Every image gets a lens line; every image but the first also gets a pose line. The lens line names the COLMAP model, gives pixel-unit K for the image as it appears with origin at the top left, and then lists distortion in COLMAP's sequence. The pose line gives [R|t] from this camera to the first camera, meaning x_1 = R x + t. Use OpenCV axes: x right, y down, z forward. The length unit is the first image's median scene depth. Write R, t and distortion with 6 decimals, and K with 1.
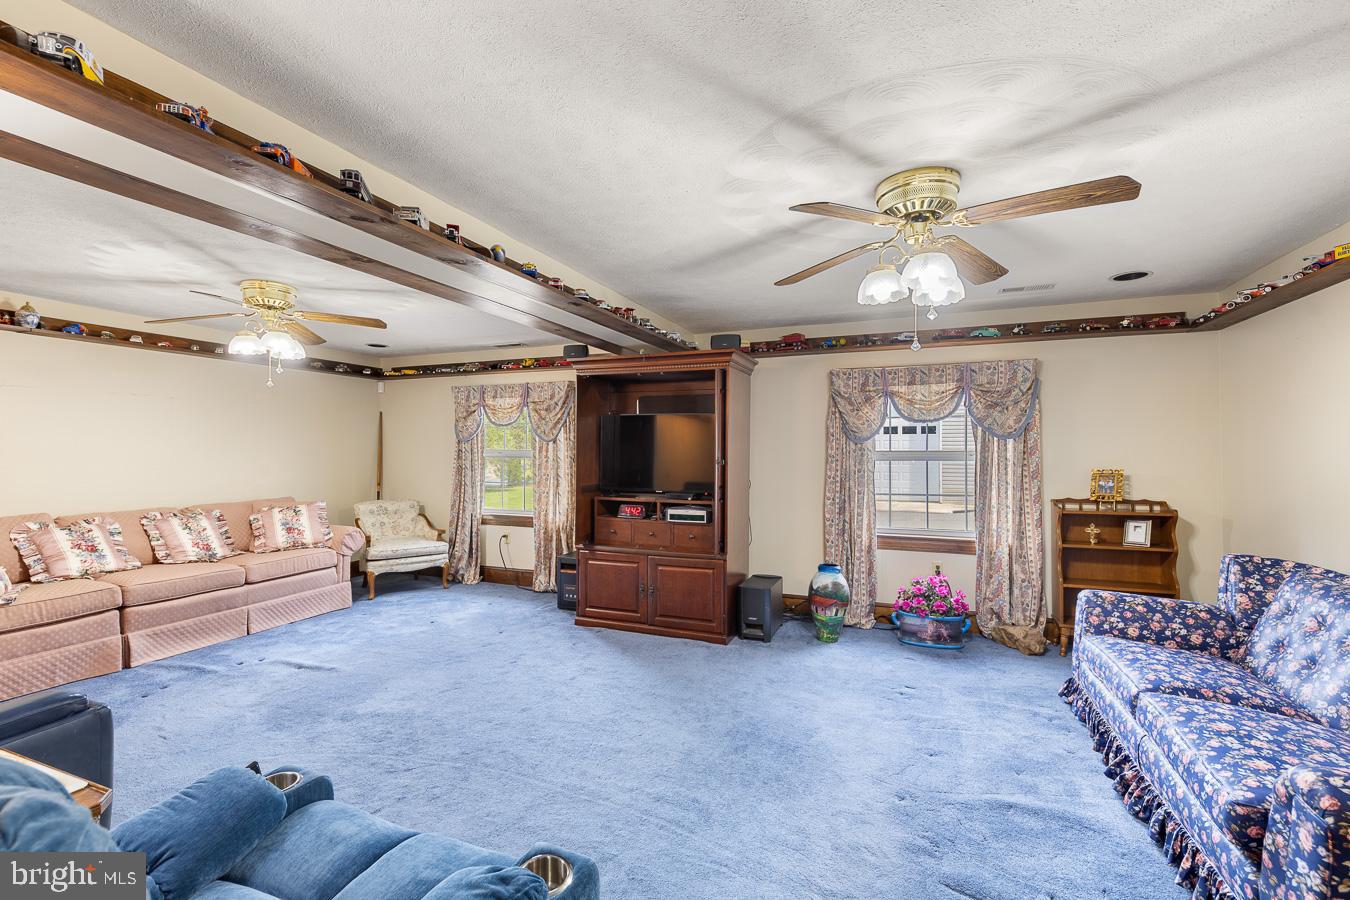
lens RADIAL K [[604.3, 0, 674.3], [0, 604.3, 448.0], [0, 0, 1]] dist [0.012309, -0.000732]
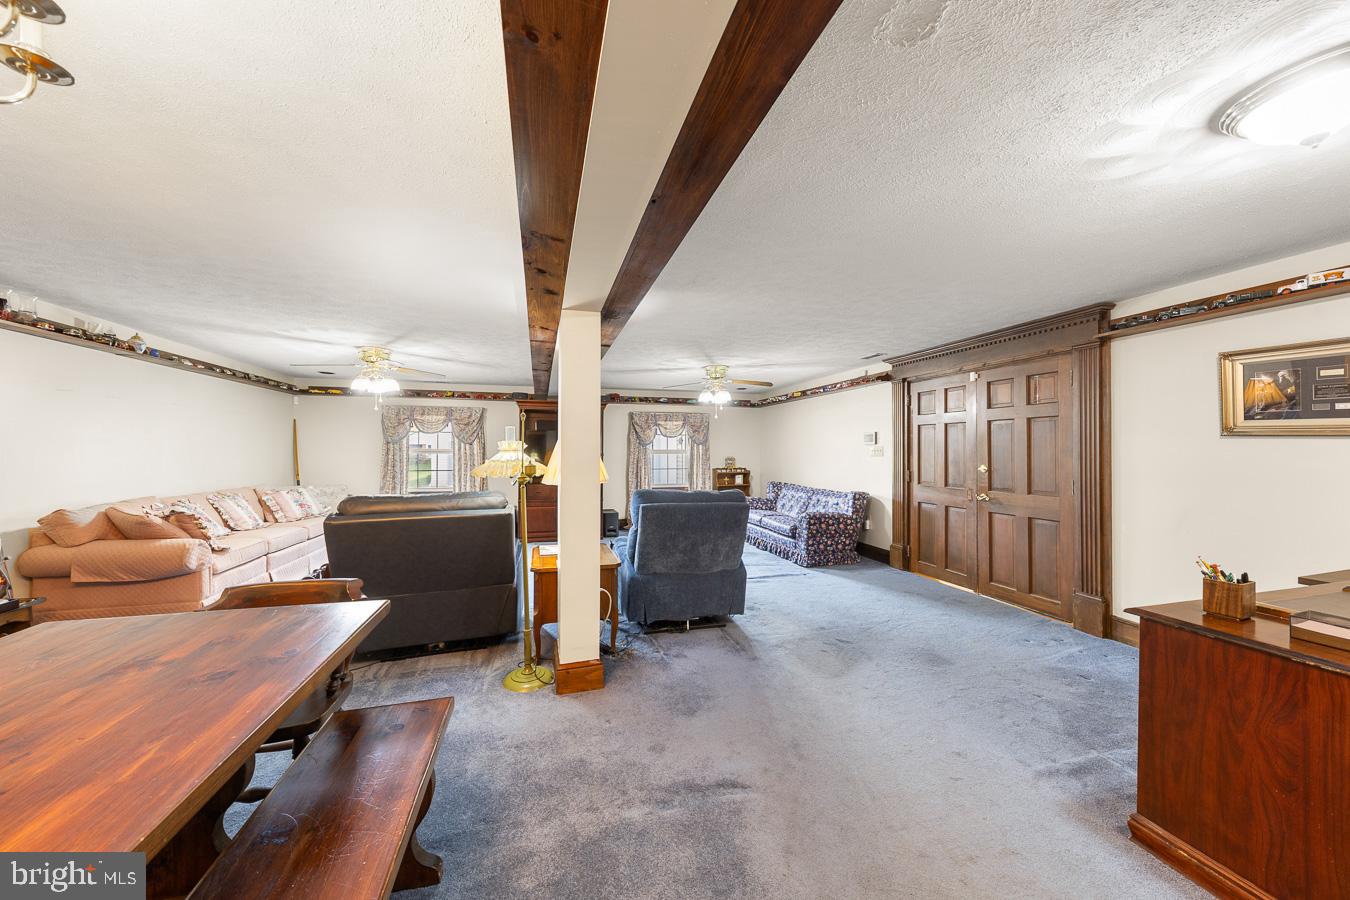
lens RADIAL K [[465.6, 0, 675.0], [0, 465.6, 449.5], [0, 0, 1]] dist [0.000153, 0.000004]
pose [[0.787666, 0.001591, 0.616100, -0.722519], [-0.003010, 0.999995, 0.001266, 0.002309], [-0.616095, -0.002852, 0.787667, -0.452464]]
